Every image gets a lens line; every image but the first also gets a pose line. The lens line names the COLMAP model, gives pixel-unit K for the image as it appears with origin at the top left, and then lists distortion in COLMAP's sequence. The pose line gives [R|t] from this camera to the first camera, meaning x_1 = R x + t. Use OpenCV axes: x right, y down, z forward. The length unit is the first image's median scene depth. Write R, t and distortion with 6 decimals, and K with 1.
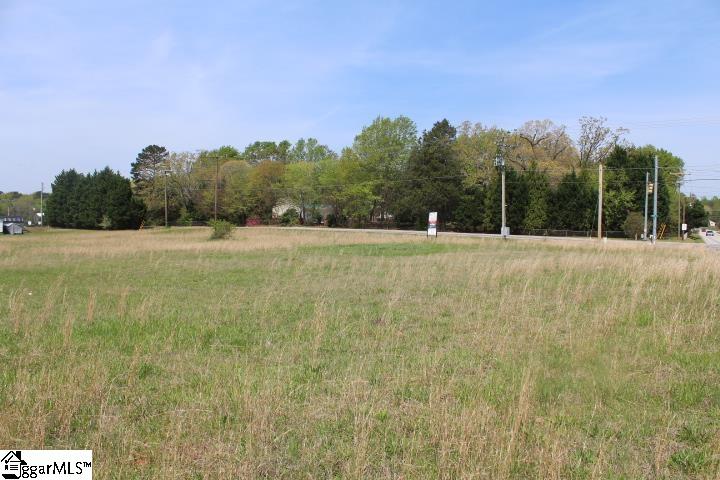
lens RADIAL K [[605.8, 0, 363.3], [0, 605.8, 240.3], [0, 0, 1]] dist [-0.084266, 0.042013]
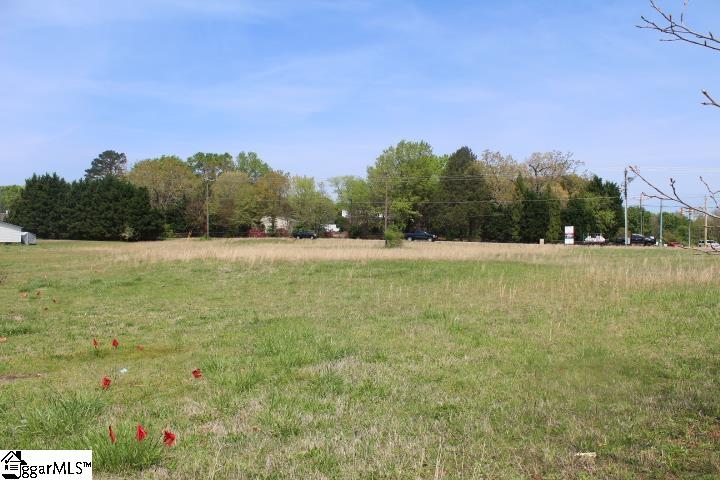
lens RADIAL K [[605.8, 0, 358.2], [0, 605.8, 234.3], [0, 0, 1]] dist [-0.084266, 0.042013]
pose [[0.924638, 0.006768, 0.380788, -0.456492], [0.006470, 0.999419, -0.033473, 0.006348], [-0.380793, 0.033414, 0.924056, -0.002241]]
